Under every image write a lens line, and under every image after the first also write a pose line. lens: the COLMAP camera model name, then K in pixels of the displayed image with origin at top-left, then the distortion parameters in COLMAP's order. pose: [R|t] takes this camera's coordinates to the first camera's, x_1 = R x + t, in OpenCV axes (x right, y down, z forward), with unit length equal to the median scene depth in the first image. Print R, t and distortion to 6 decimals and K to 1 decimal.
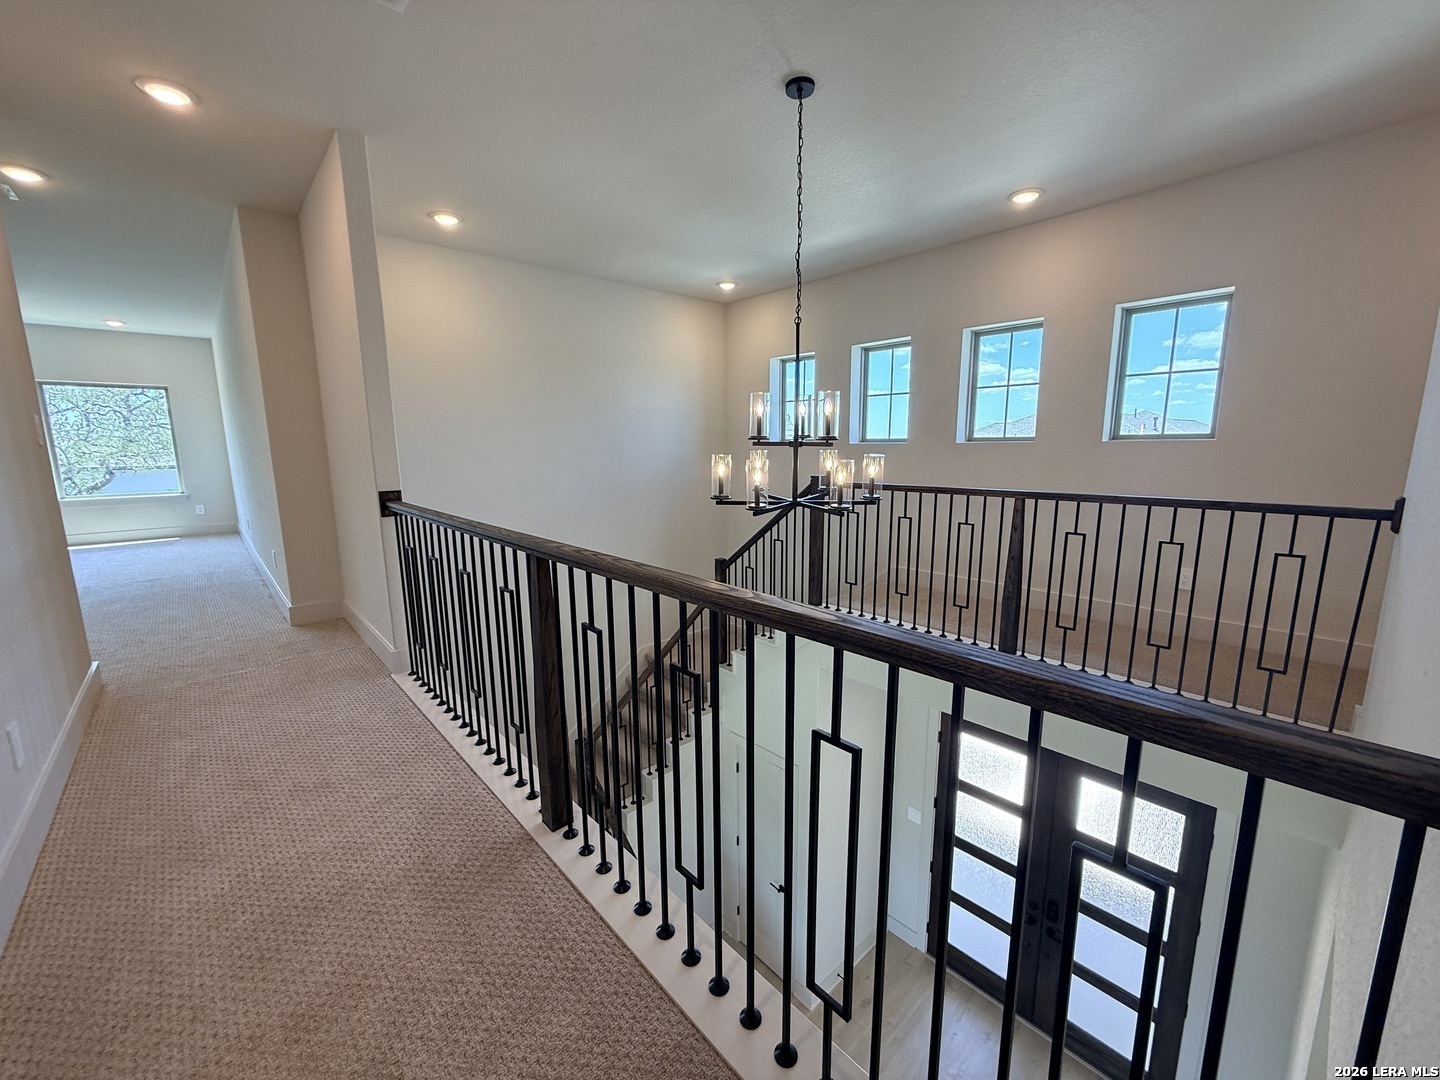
lens RADIAL K [[573.8, 0, 717.3], [0, 573.8, 541.3], [0, 0, 1]] dist [0.004027, 0.000305]
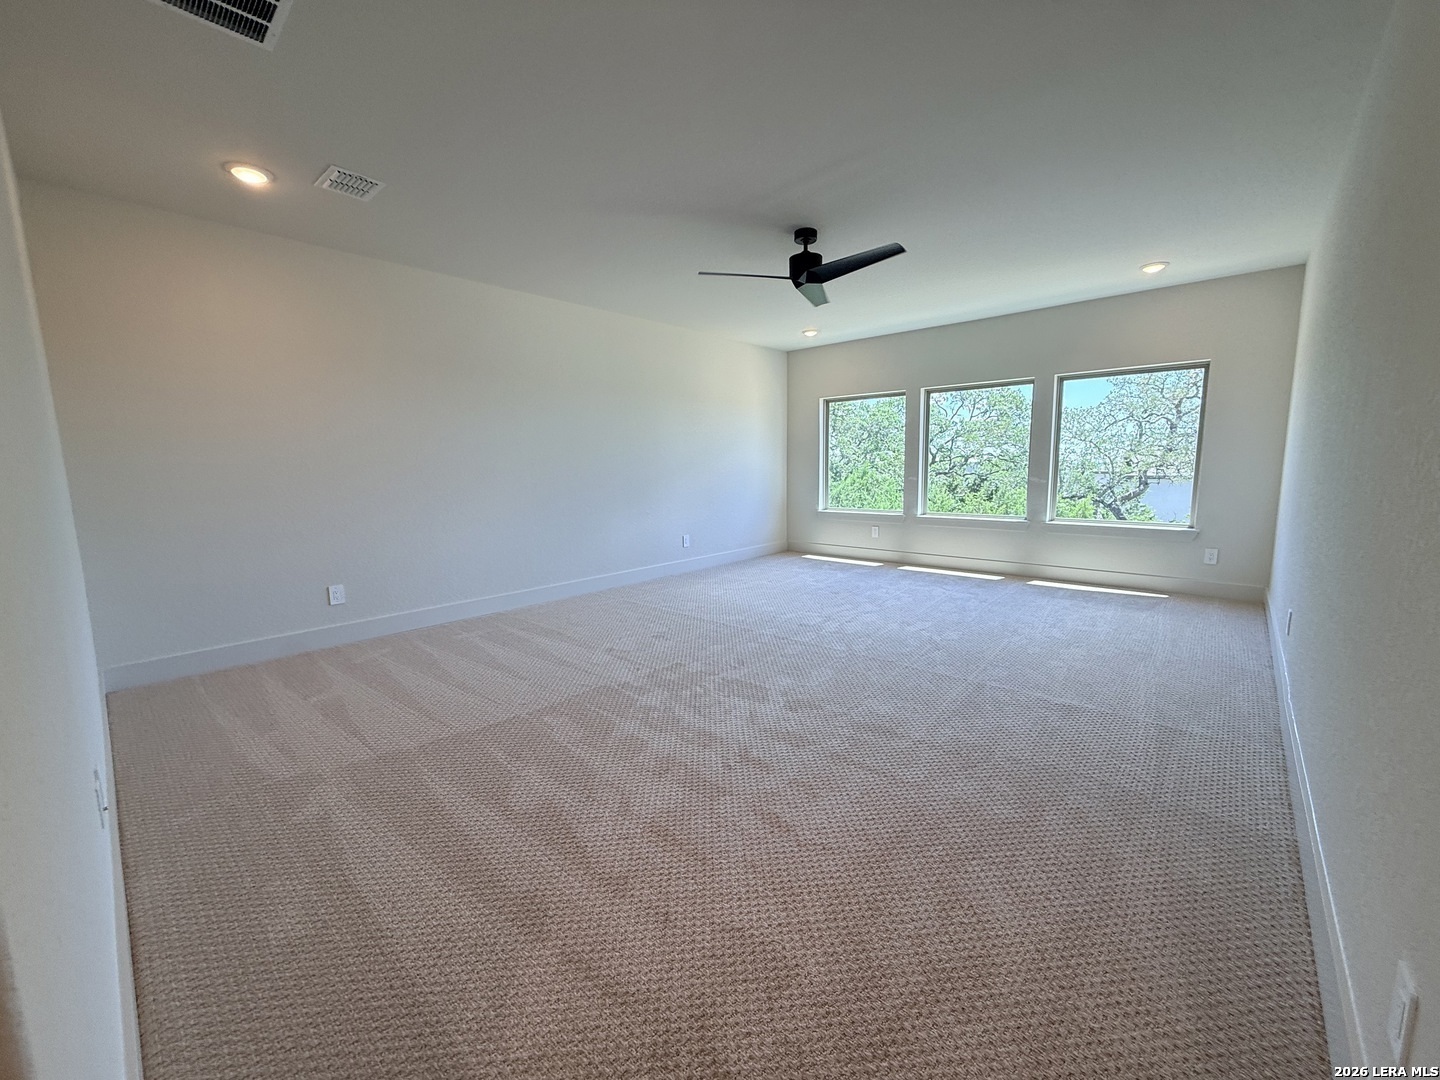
lens RADIAL K [[573.8, 0, 717.9], [0, 573.8, 536.1], [0, 0, 1]] dist [0.004027, 0.000305]
pose [[0.103236, 0.129458, -0.986196, -0.282054], [-0.152469, 0.981836, 0.112925, -0.052803], [0.982902, 0.138706, 0.121099, 0.327759]]
